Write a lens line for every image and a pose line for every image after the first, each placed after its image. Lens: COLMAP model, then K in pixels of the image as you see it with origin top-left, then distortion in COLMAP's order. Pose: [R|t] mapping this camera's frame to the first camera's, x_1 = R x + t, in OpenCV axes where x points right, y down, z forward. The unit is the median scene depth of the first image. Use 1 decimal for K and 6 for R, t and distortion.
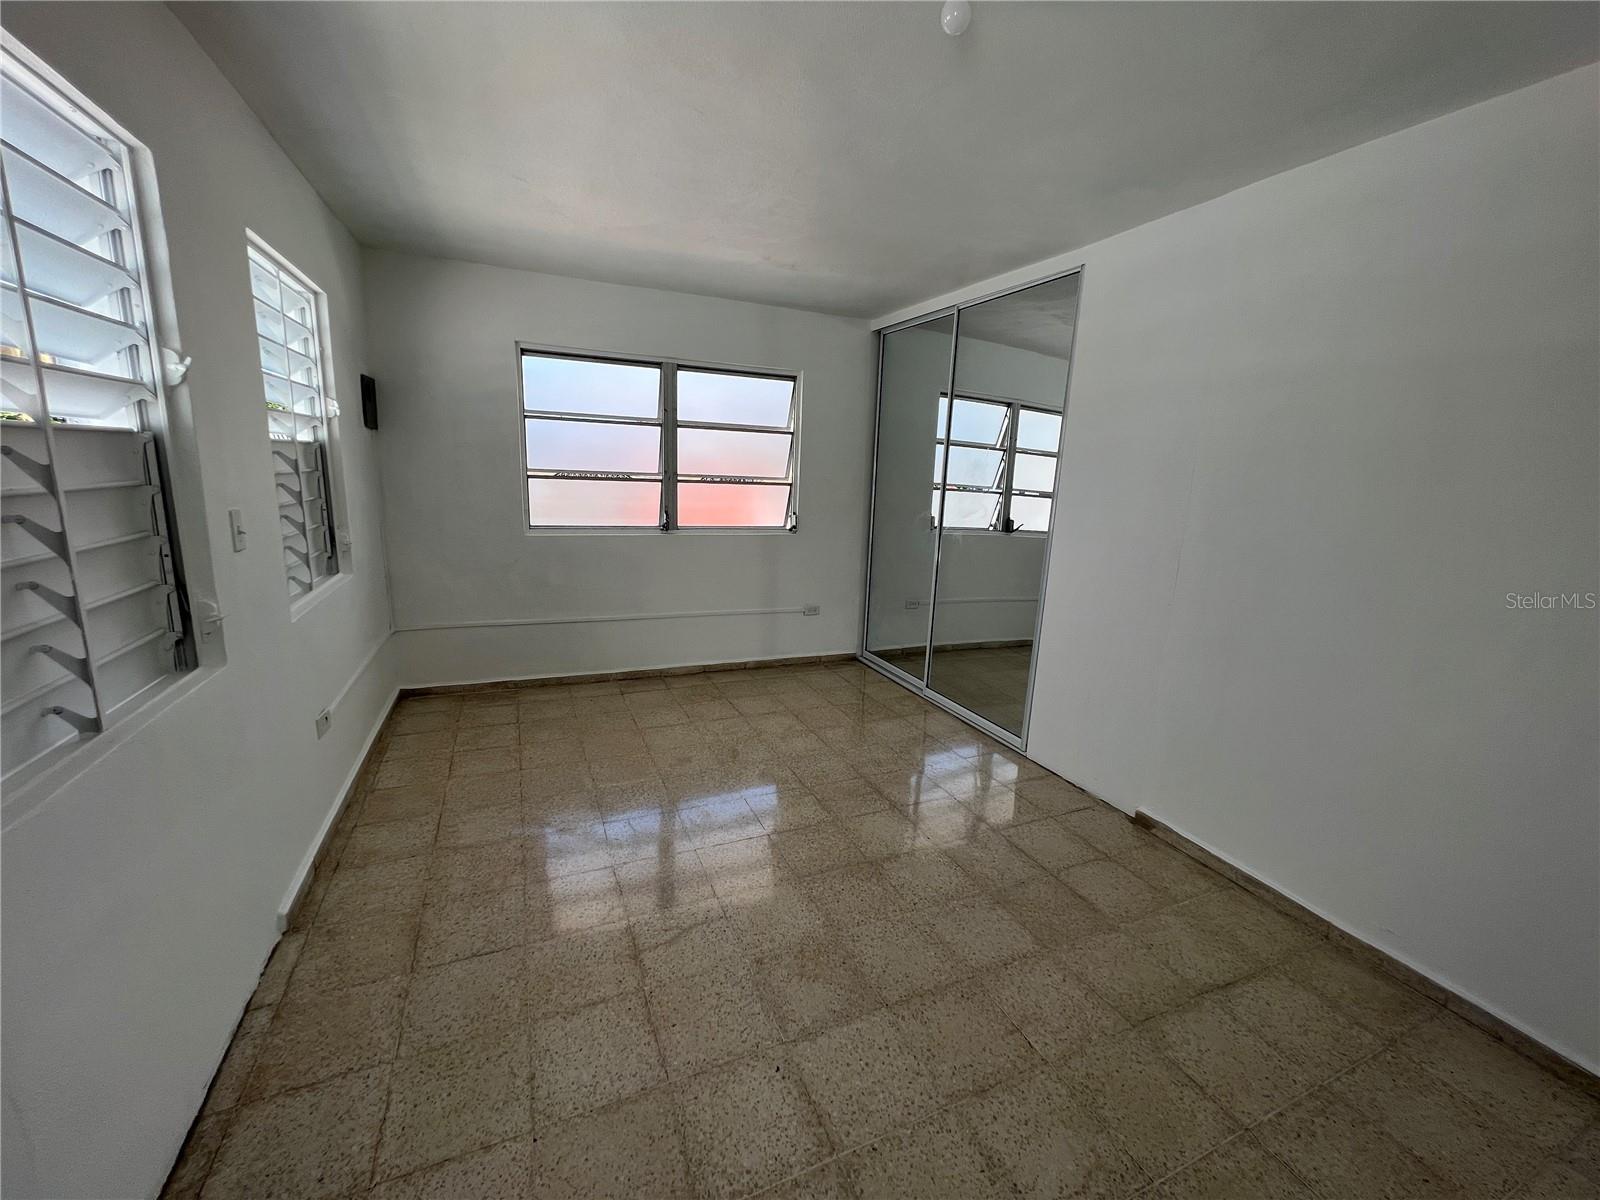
lens RADIAL K [[637.6, 0, 803.7], [0, 637.6, 597.0], [0, 0, 1]] dist [0.002100, 0.000296]
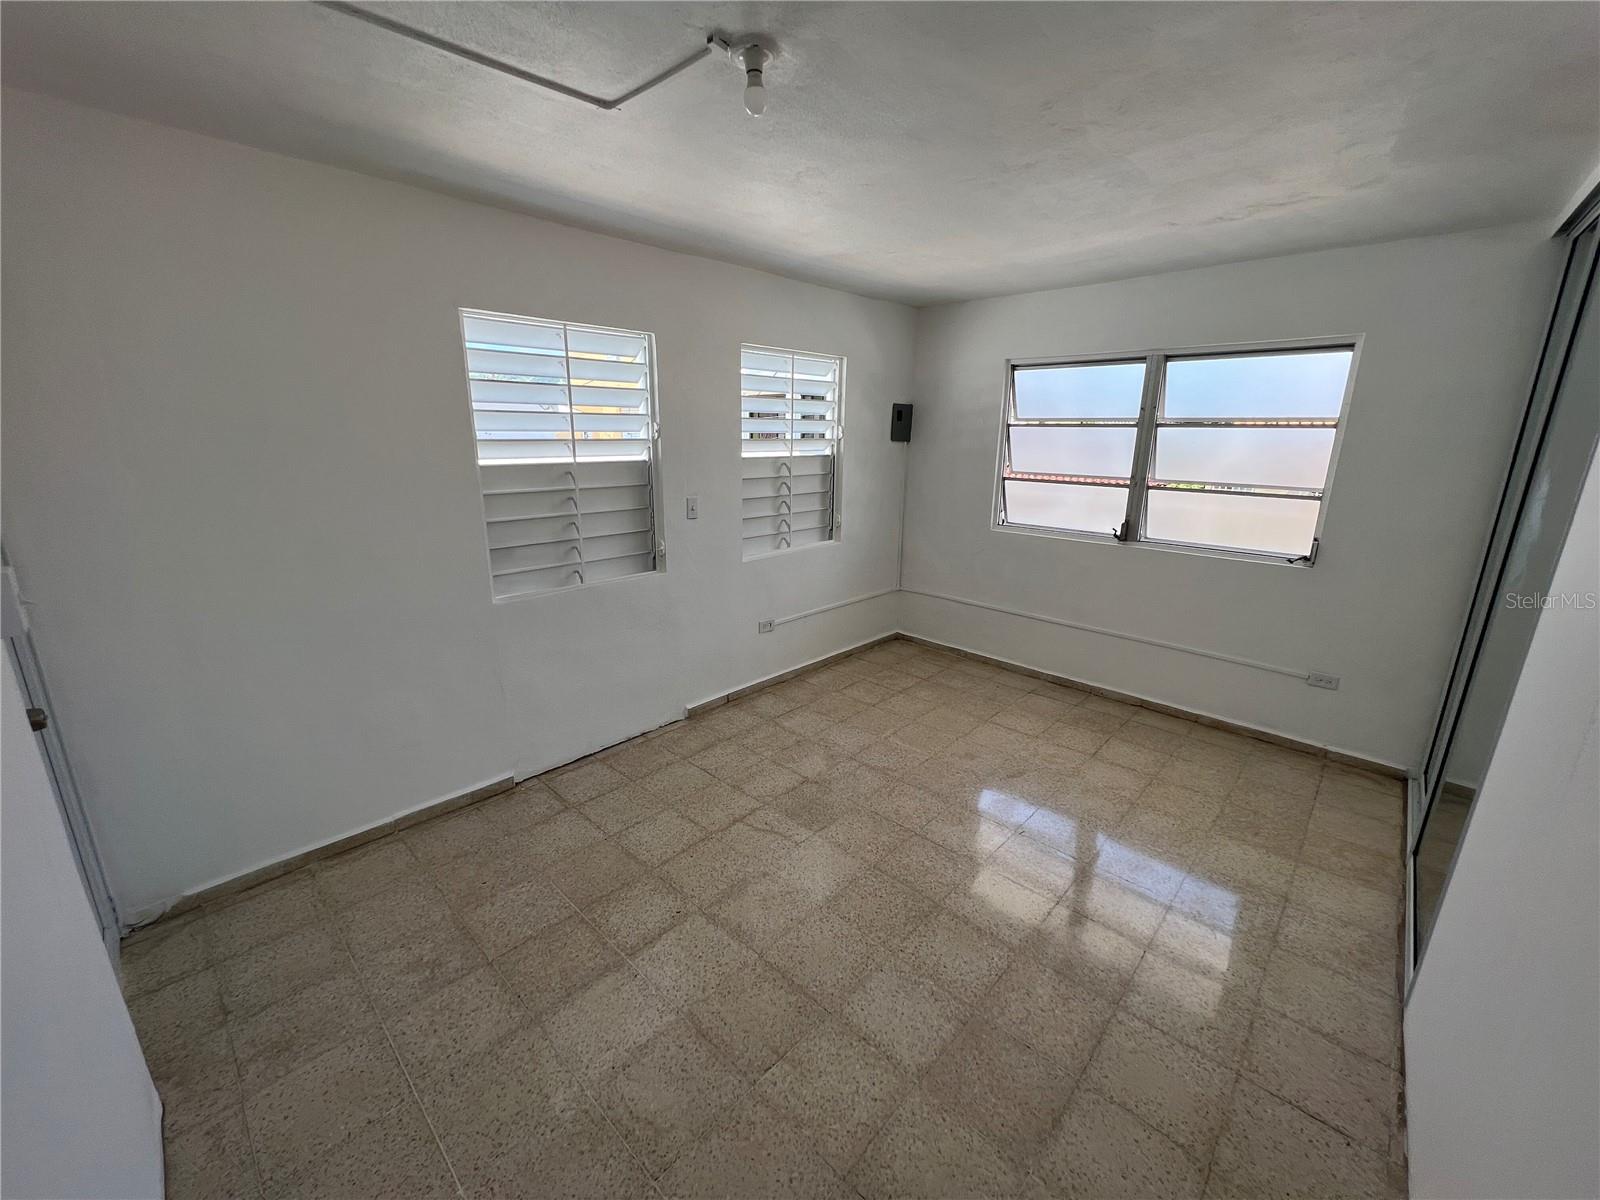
lens RADIAL K [[637.6, 0, 803.7], [0, 637.6, 597.0], [0, 0, 1]] dist [0.002100, 0.000296]
pose [[0.395551, 0.196060, -0.897274, 0.514462], [-0.178715, 0.974706, 0.134195, -0.078465], [0.900889, 0.107275, 0.420585, 0.246668]]
